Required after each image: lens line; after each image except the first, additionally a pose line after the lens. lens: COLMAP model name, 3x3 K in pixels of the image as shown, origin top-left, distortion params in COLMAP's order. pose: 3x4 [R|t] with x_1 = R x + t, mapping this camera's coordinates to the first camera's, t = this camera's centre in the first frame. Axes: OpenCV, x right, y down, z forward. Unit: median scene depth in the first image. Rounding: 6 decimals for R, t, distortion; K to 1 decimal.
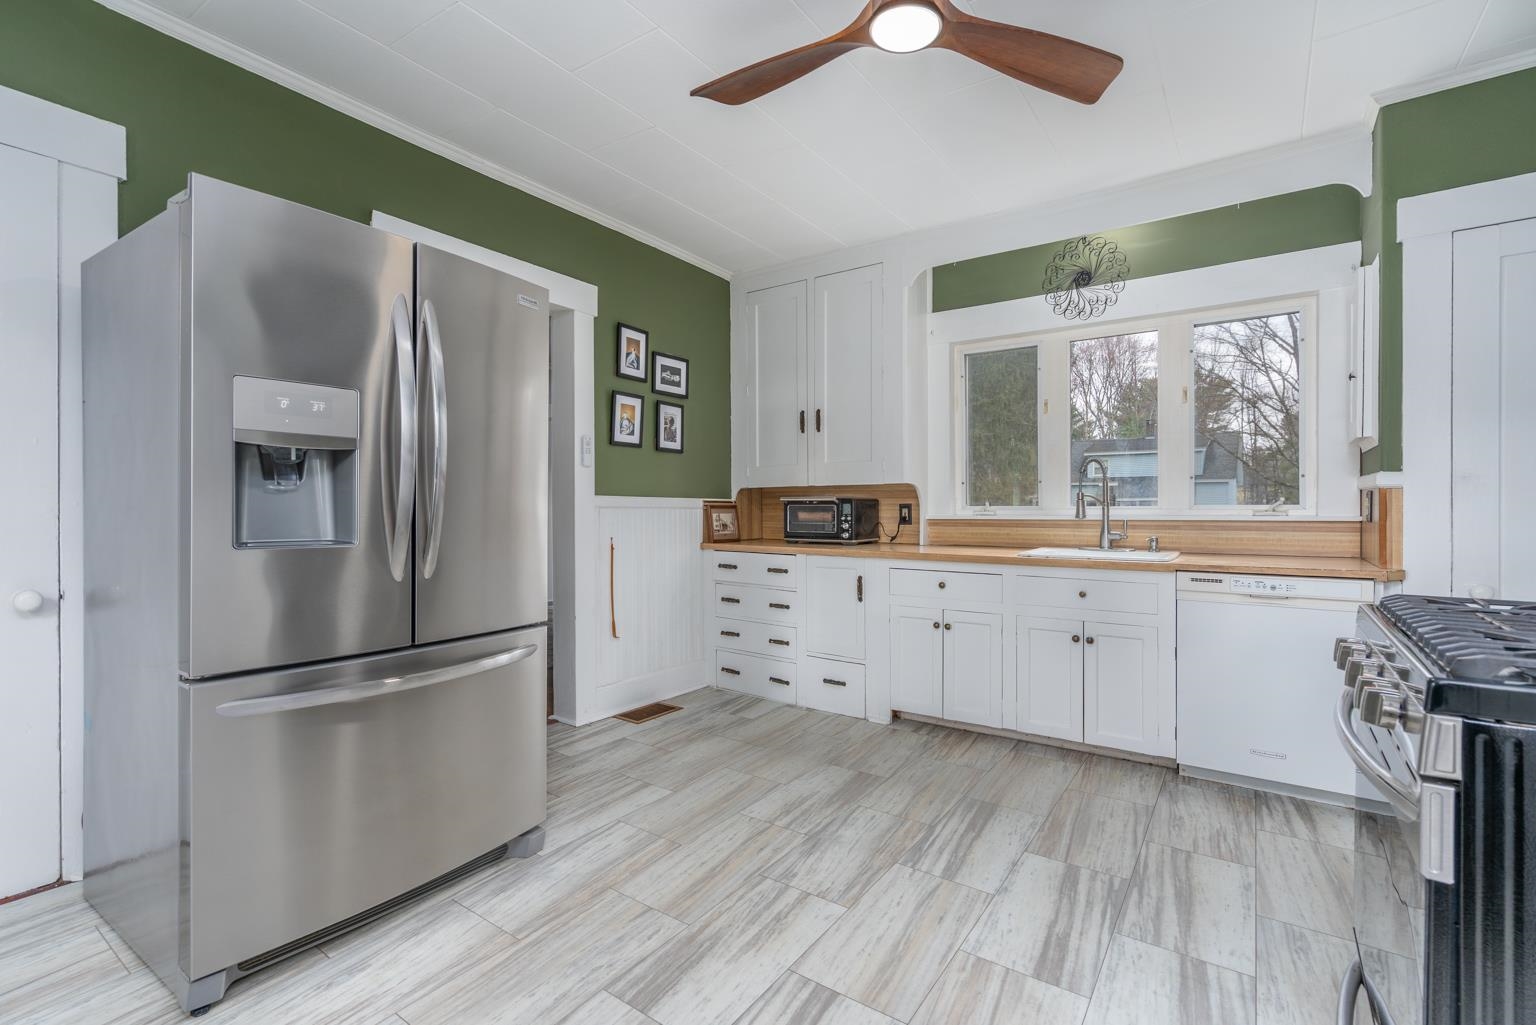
lens RADIAL K [[697.0, 0, 769.6], [0, 697.0, 513.0], [0, 0, 1]] dist [-0.011320, 0.005639]
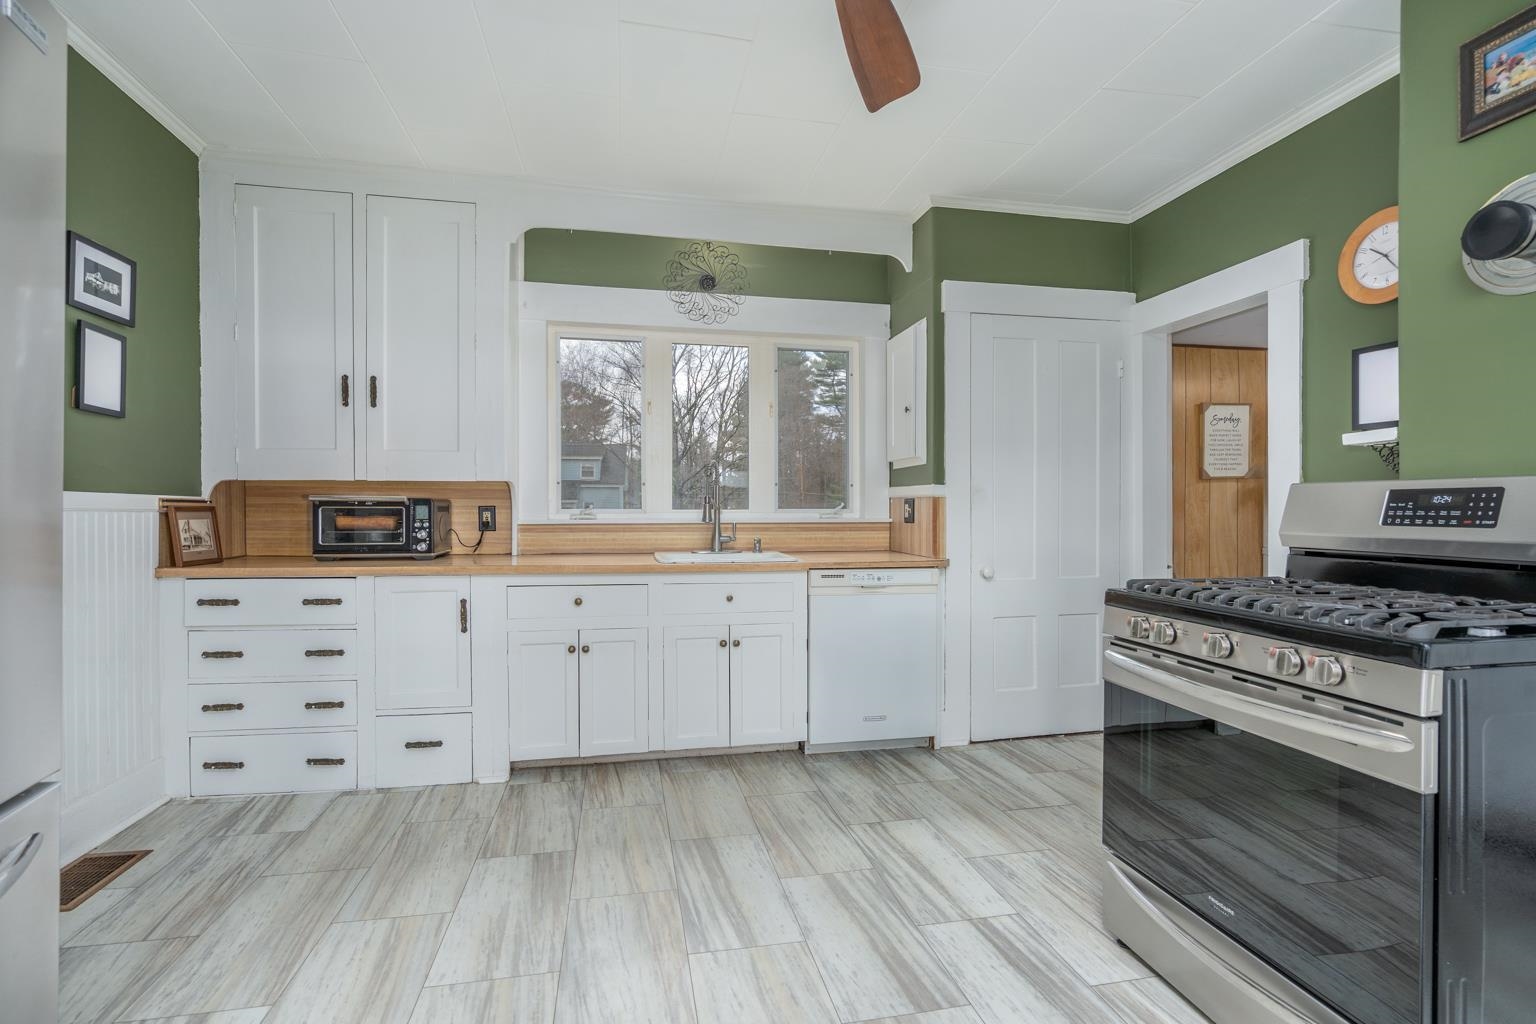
lens RADIAL K [[697.0, 0, 769.6], [0, 697.0, 512.5], [0, 0, 1]] dist [-0.011320, 0.005639]
pose [[0.685463, -0.000773, 0.728107, -0.209428], [0.002508, 0.999996, -0.001299, -0.004186], [-0.728103, 0.002716, 0.685462, 0.235050]]
